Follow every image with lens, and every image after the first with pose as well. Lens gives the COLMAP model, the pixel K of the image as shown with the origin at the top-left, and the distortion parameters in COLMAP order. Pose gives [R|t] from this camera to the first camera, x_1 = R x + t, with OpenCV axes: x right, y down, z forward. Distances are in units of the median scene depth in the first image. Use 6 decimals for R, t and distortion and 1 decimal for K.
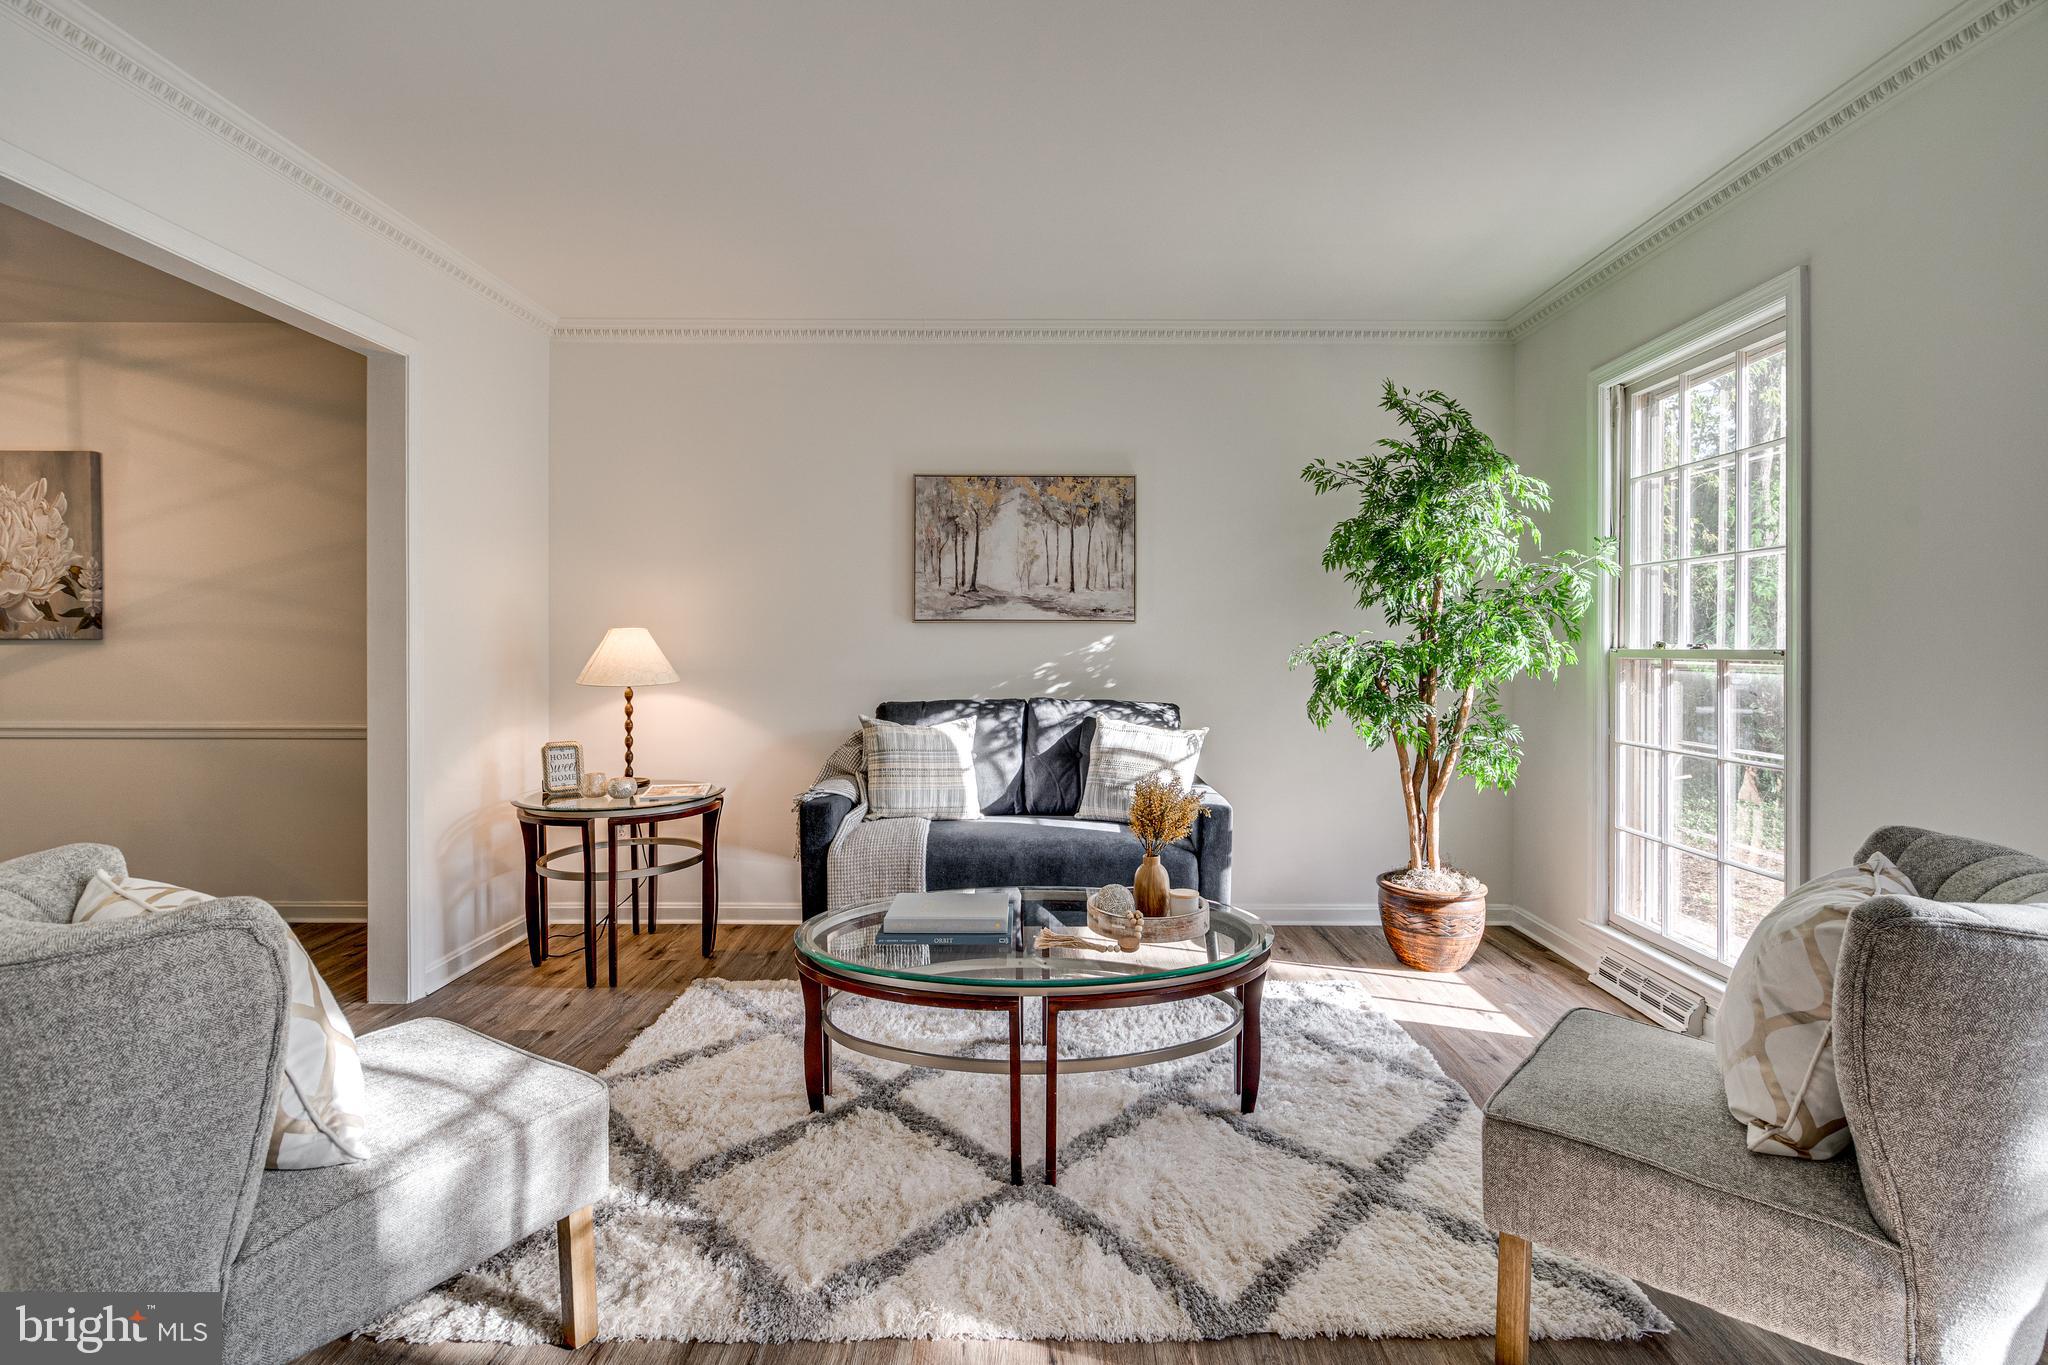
lens RADIAL K [[942.9, 0, 1049.4], [0, 942.9, 665.5], [0, 0, 1]] dist [-0.009458, -0.000435]
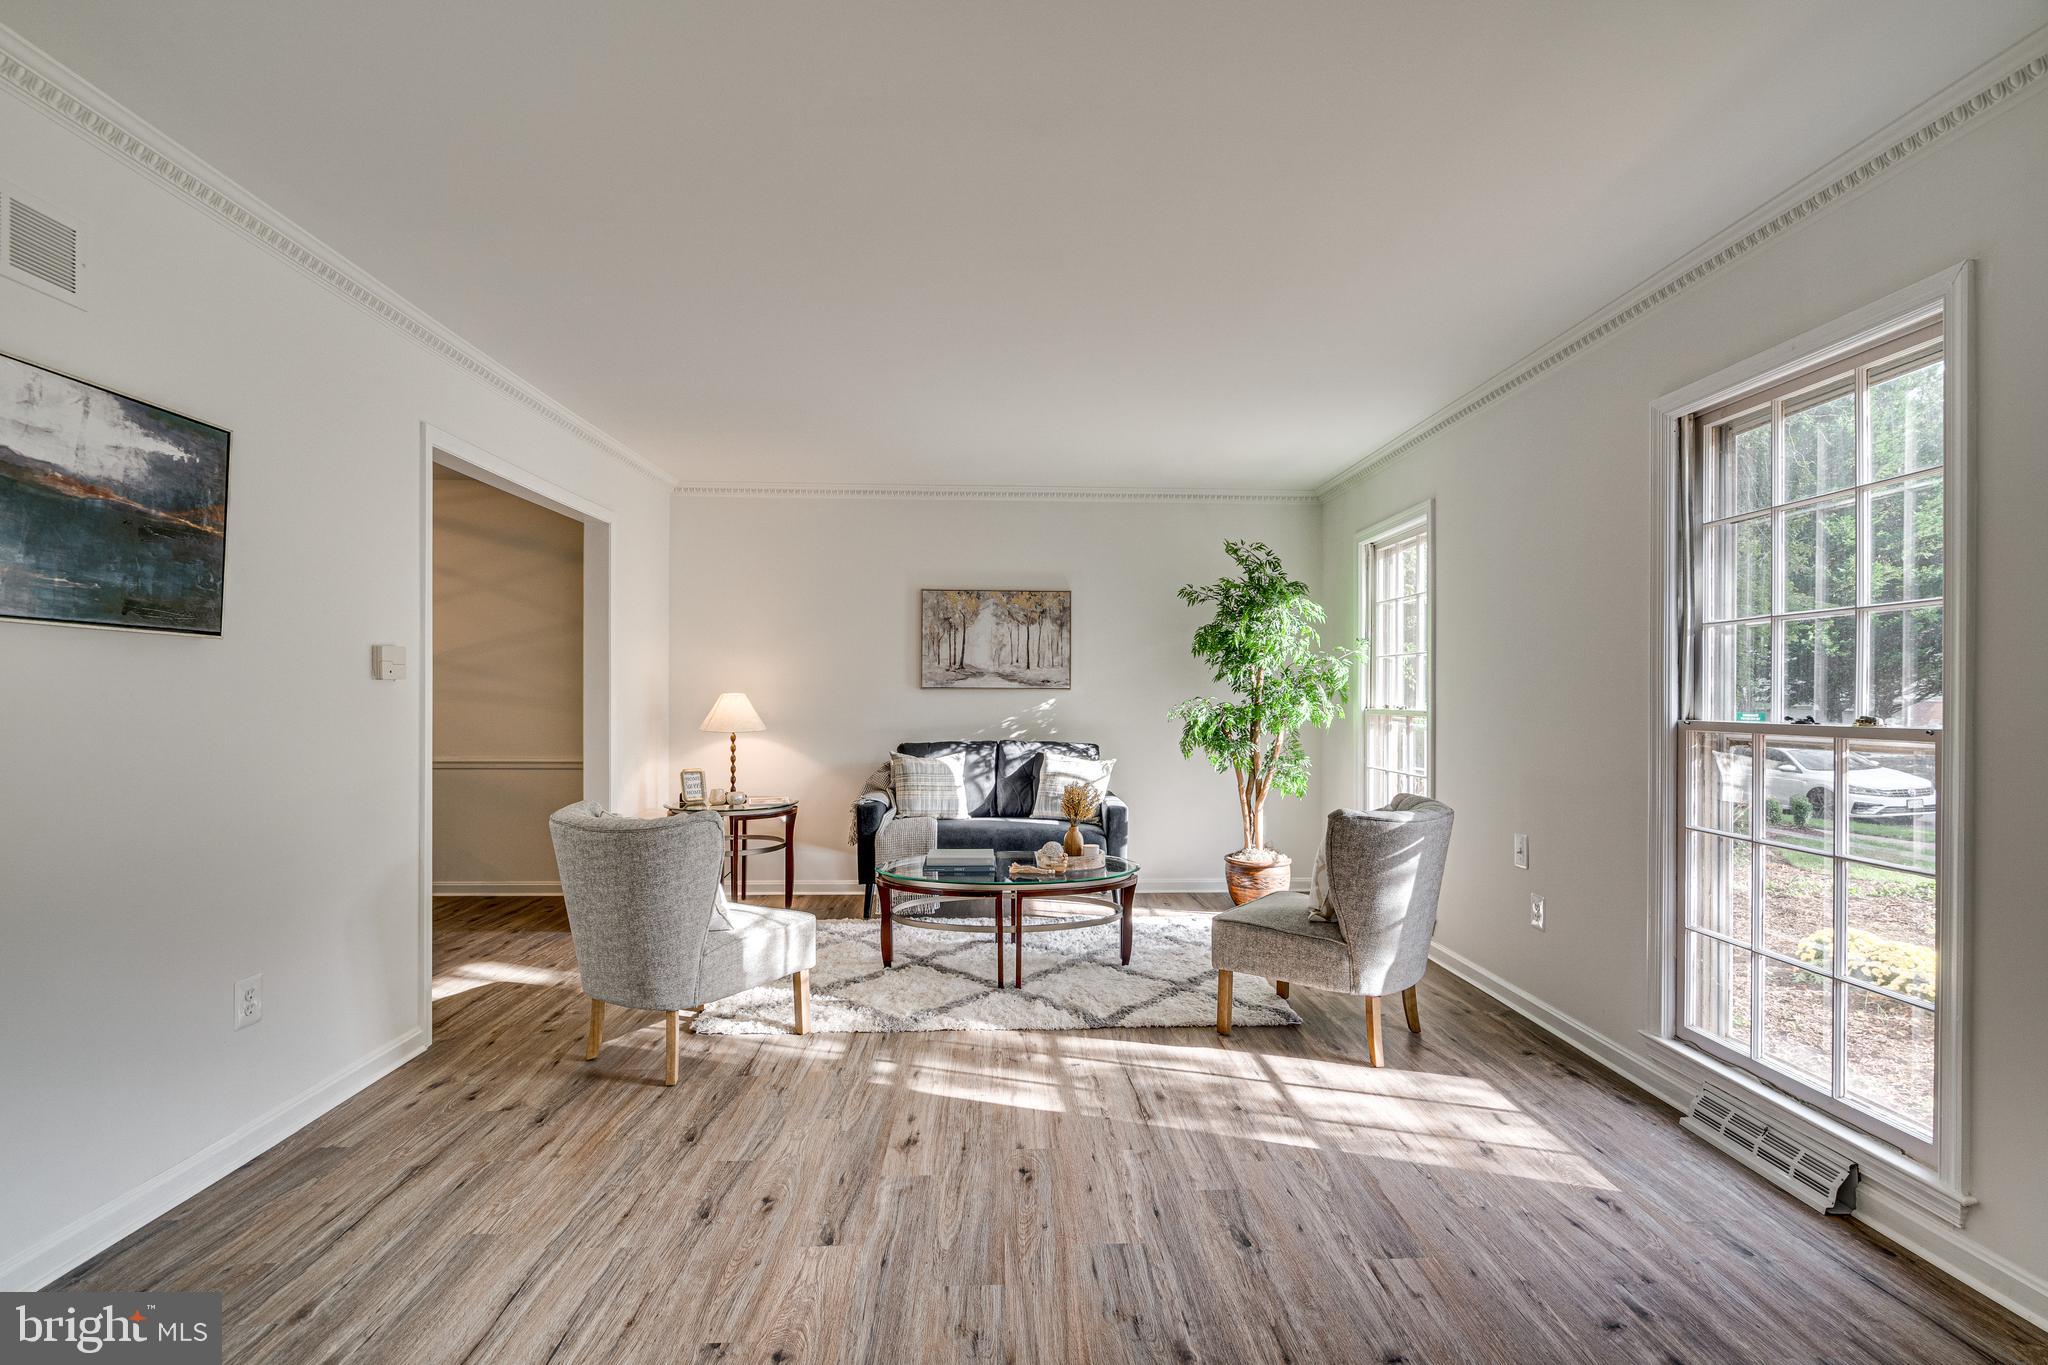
lens RADIAL K [[959.7, 0, 1032.5], [0, 959.7, 720.4], [0, 0, 1]] dist [-0.007338, 0.004517]
pose [[0.999488, 0.000272, 0.031986, -0.018827], [-0.000465, 0.999982, 0.006045, -0.006410], [-0.031984, -0.006057, 0.999470, -0.555869]]
